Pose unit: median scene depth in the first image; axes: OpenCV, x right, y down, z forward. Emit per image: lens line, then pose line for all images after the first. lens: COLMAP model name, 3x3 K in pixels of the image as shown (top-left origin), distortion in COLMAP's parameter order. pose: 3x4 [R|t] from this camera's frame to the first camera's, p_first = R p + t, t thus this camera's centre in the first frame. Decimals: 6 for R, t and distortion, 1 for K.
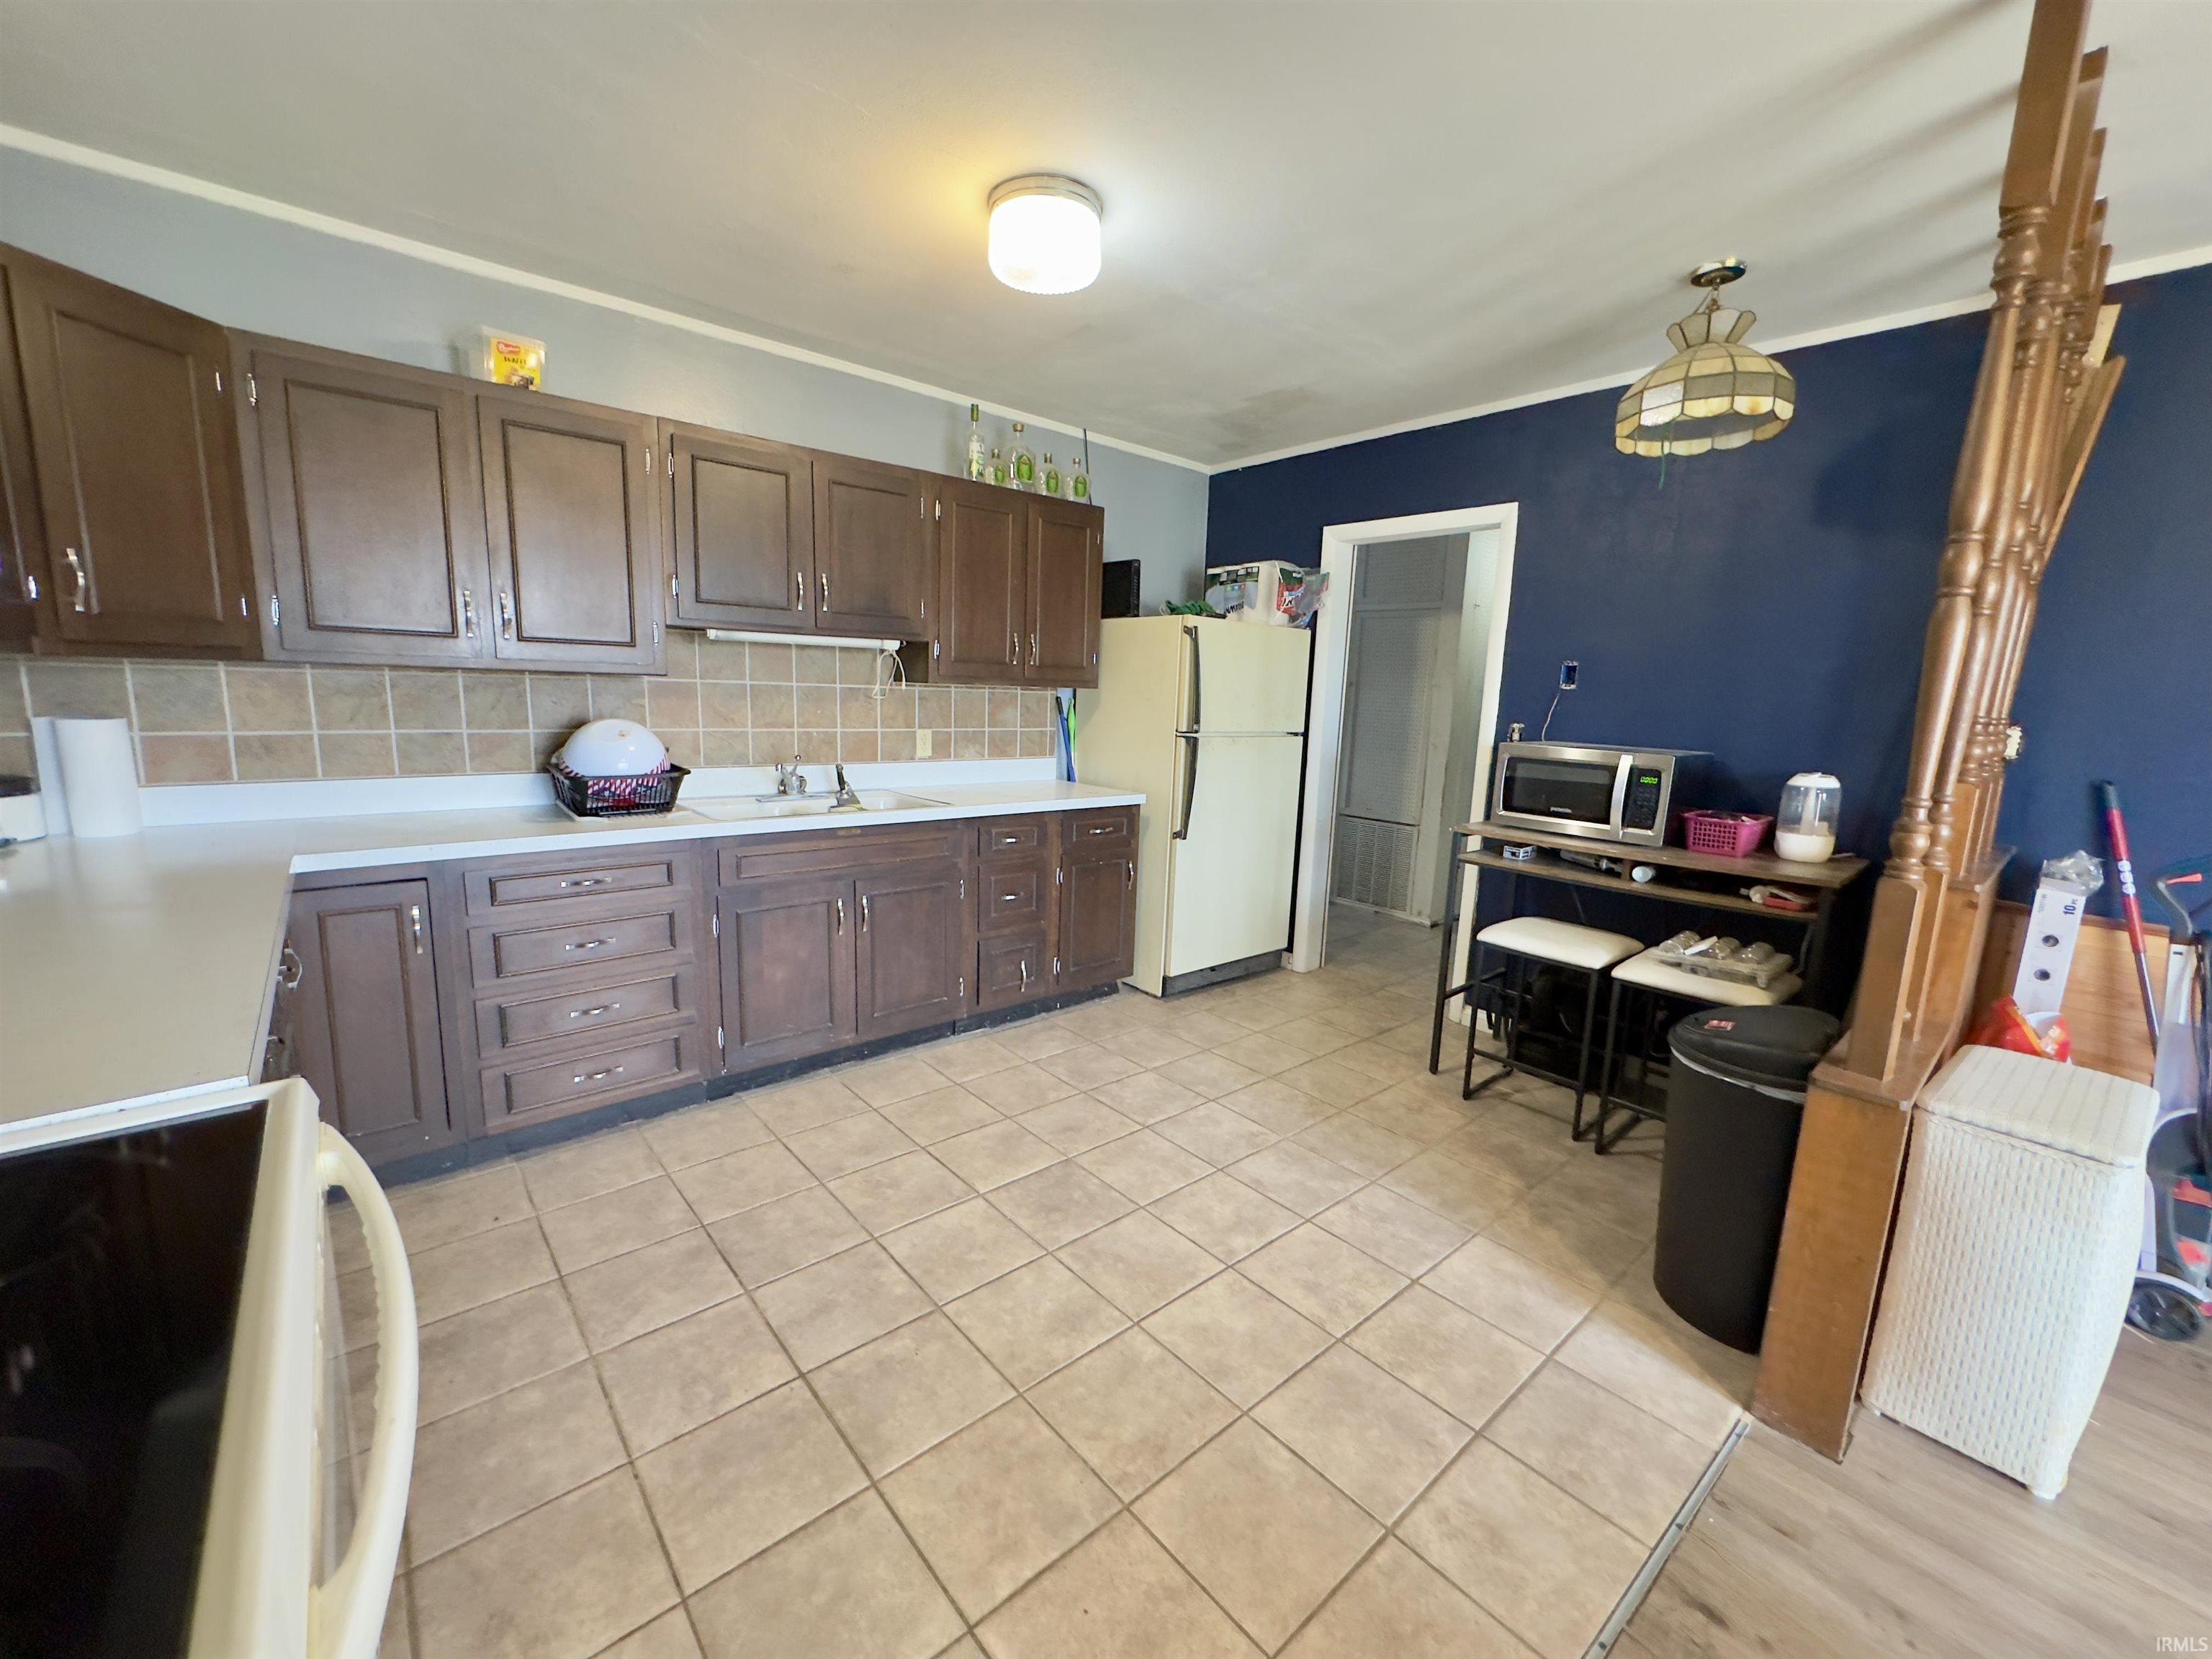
lens RADIAL K [[880.7, 0, 1109.3], [0, 880.7, 834.2], [0, 0, 1]] dist [-0.005426, 0.000754]
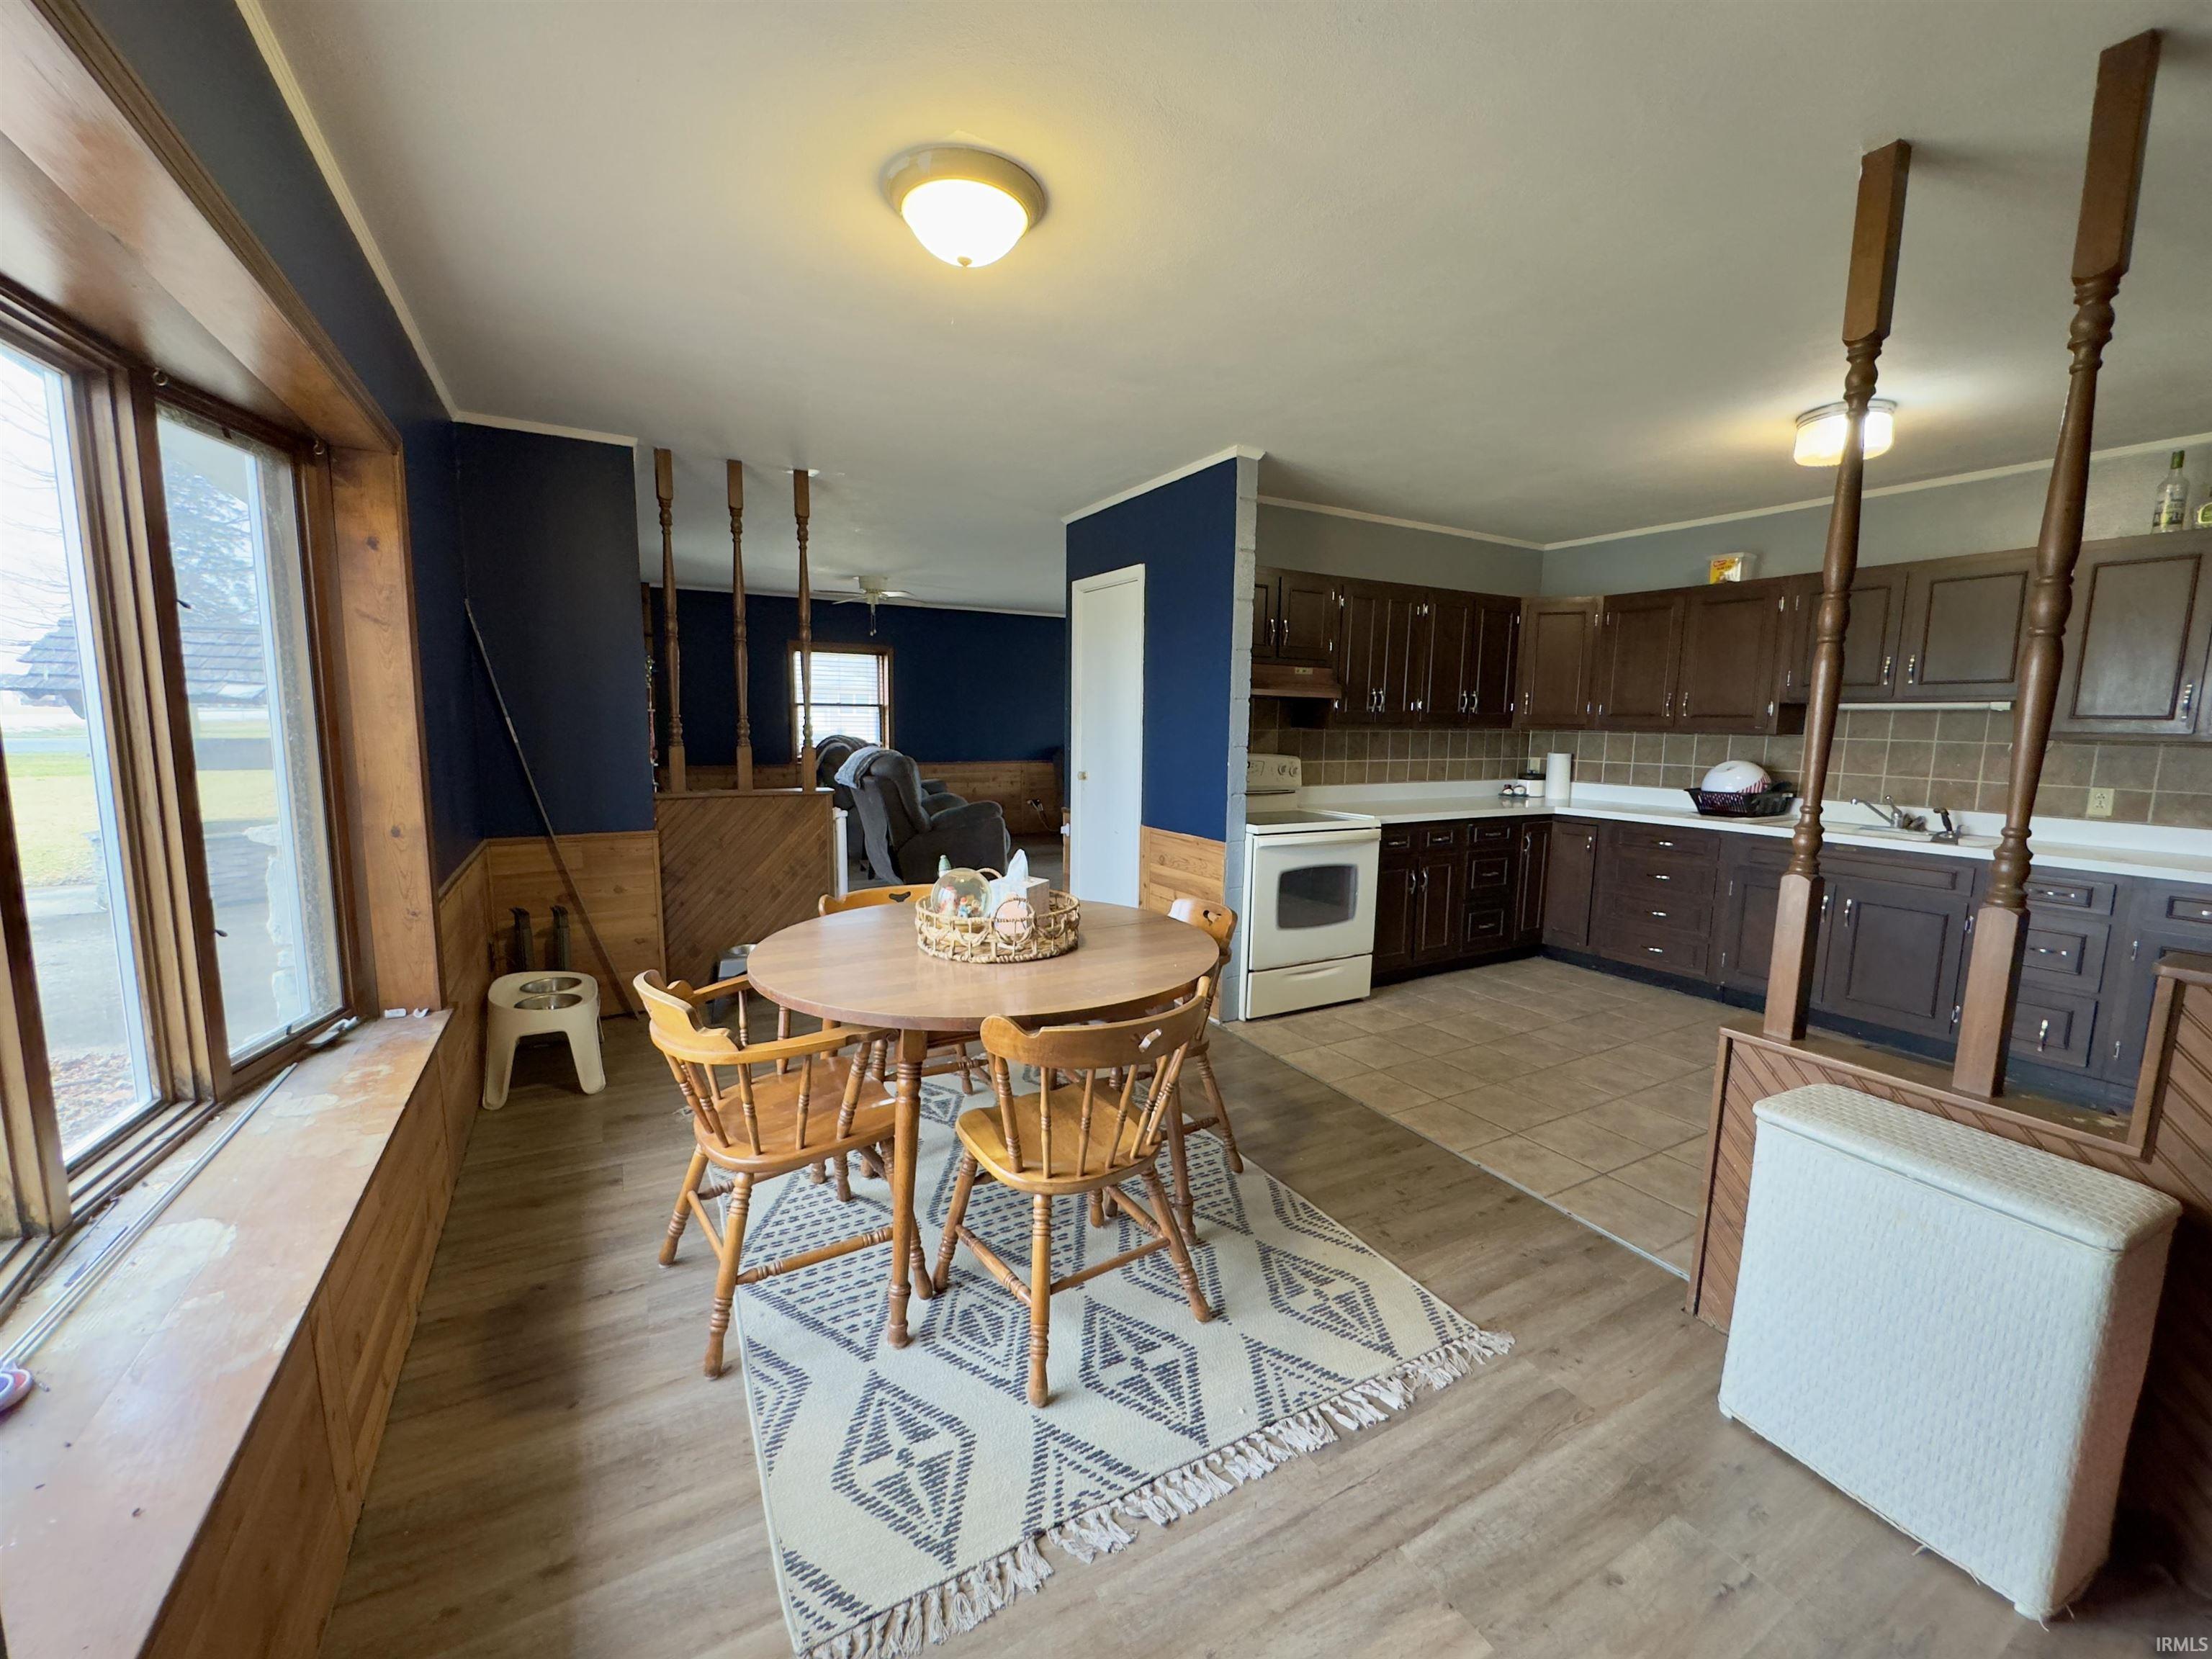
lens RADIAL K [[880.7, 0, 1105.0], [0, 880.7, 834.5], [0, 0, 1]] dist [-0.005426, 0.000754]
pose [[-0.192457, 0.092132, -0.976971, 1.079493], [-0.181407, 0.975083, 0.127690, 0.009059], [0.964392, 0.201805, -0.170948, 0.123423]]
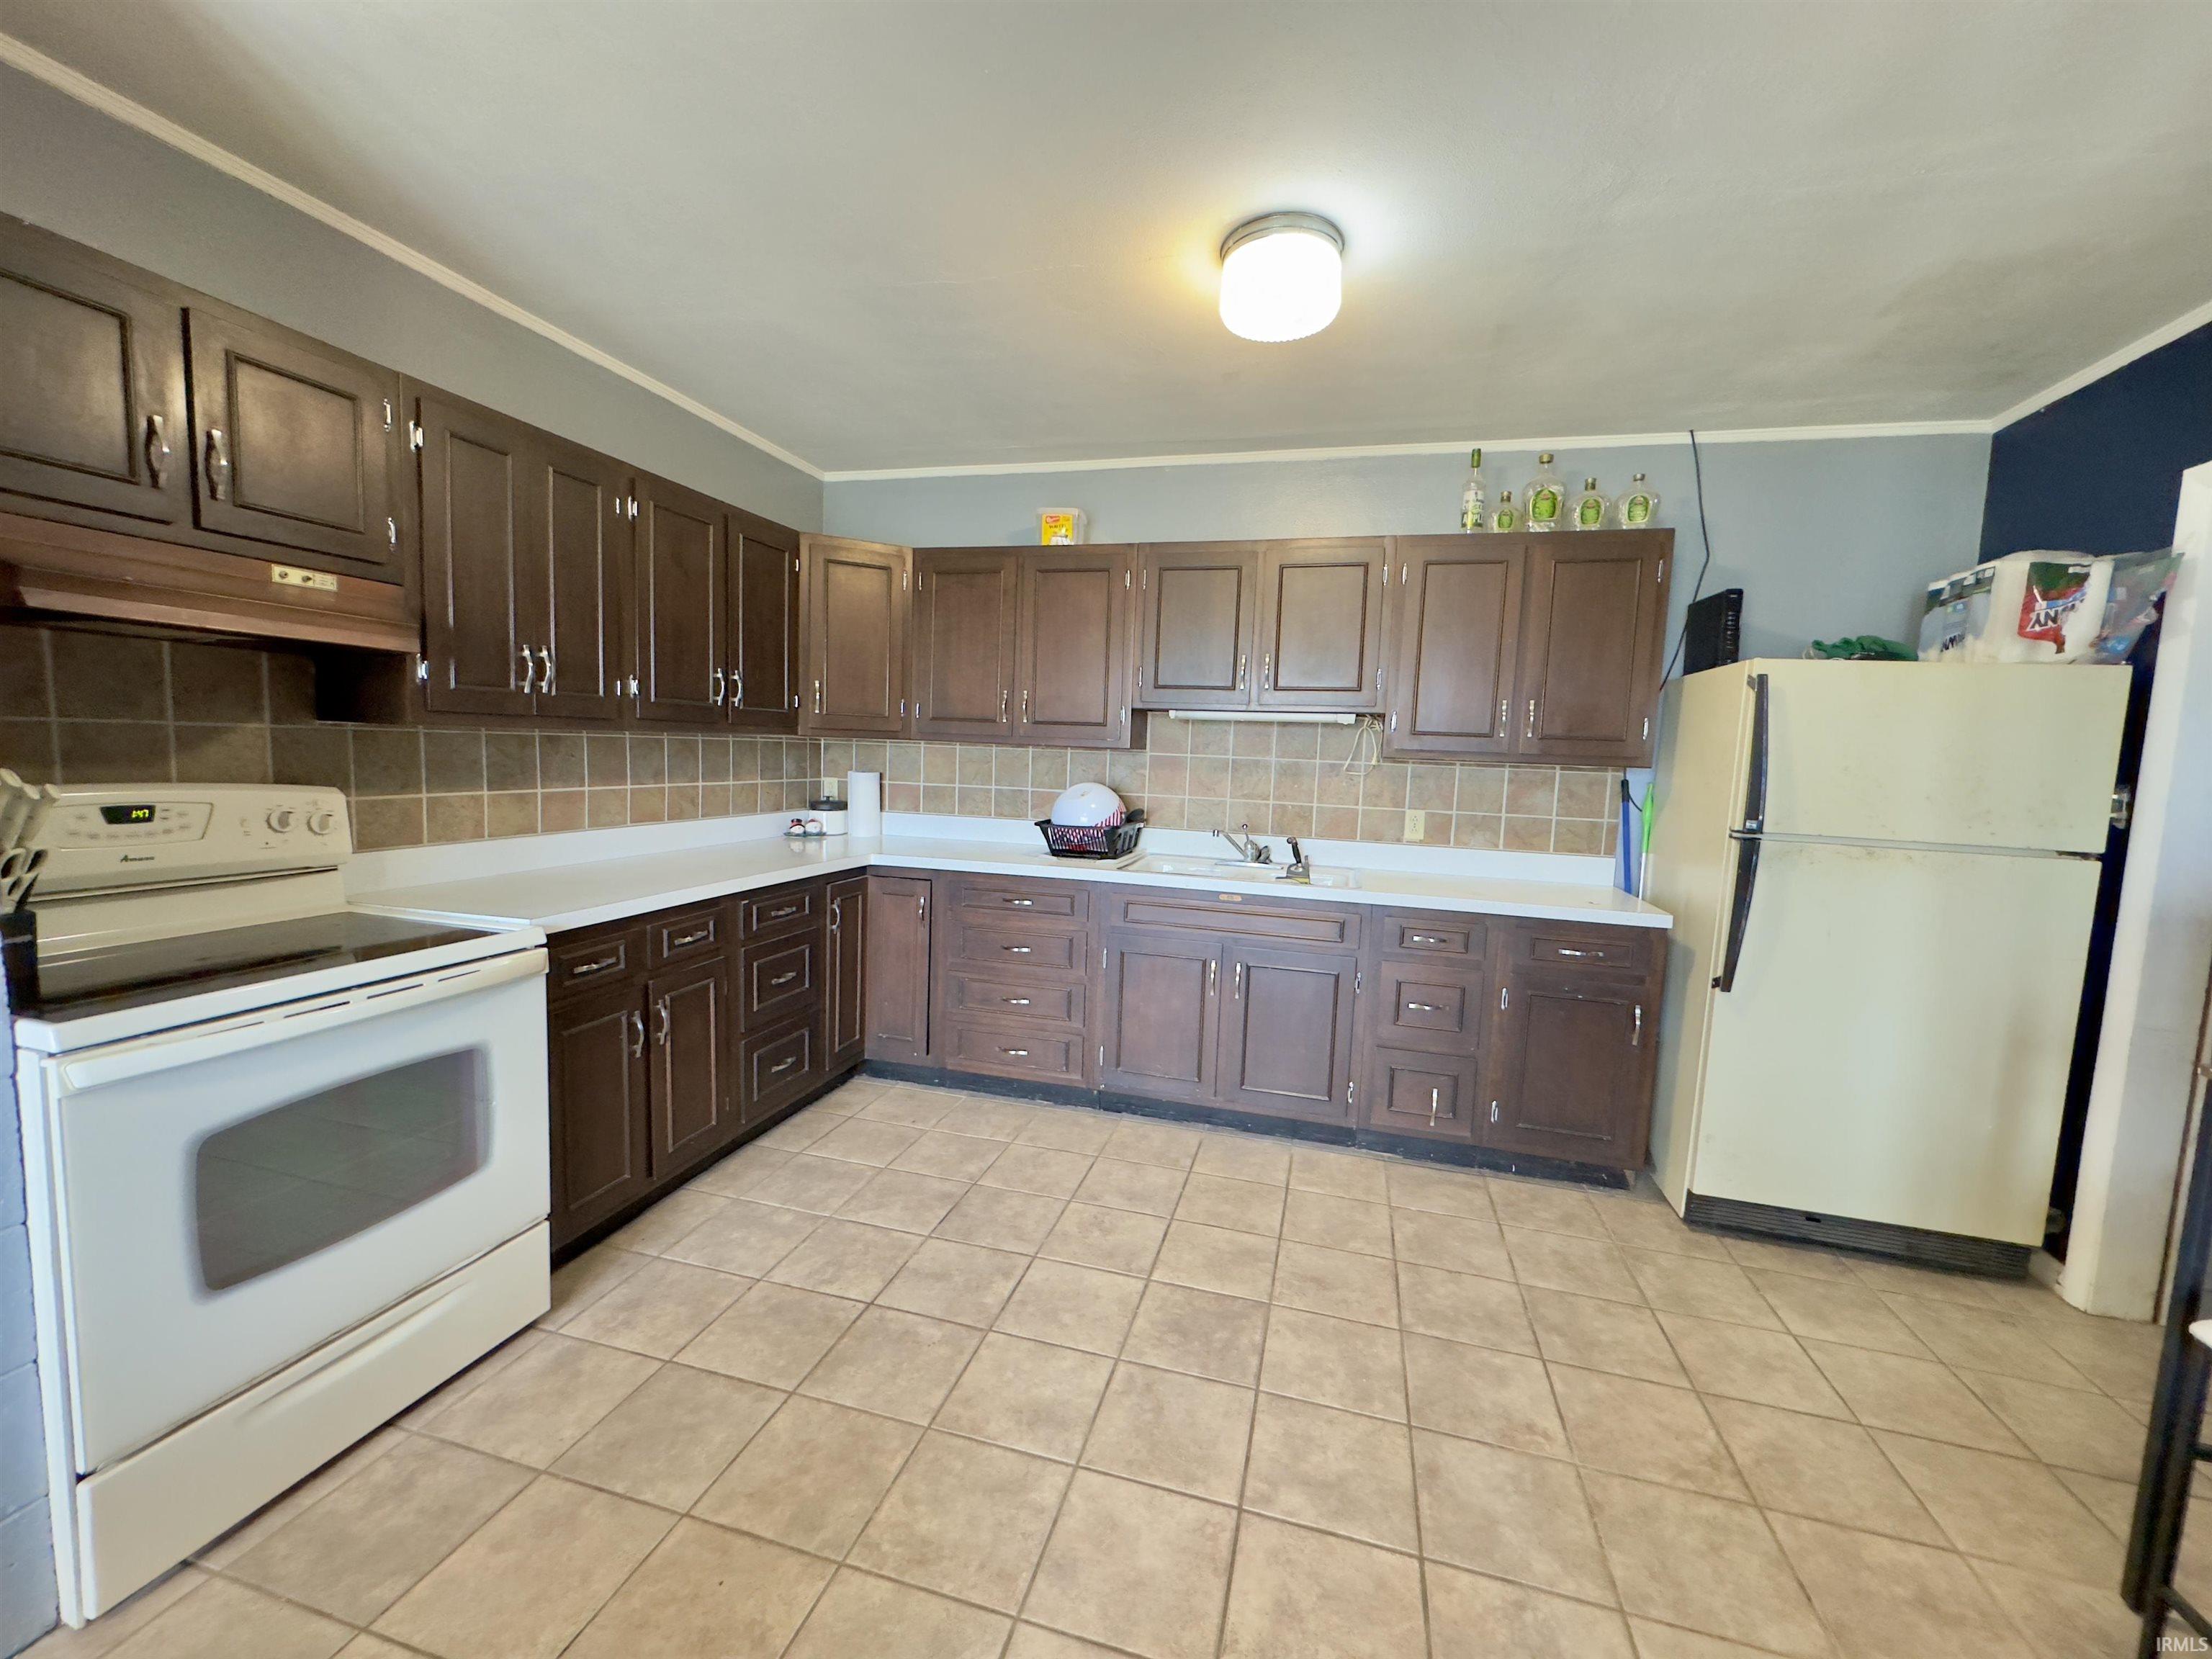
lens RADIAL K [[880.7, 0, 1102.0], [0, 880.7, 834.4], [0, 0, 1]] dist [-0.005426, 0.000754]
pose [[0.551297, 0.068997, -0.831451, 0.418925], [-0.156018, 0.987520, -0.021501, -0.026717], [0.819591, 0.141575, 0.555182, 0.260368]]
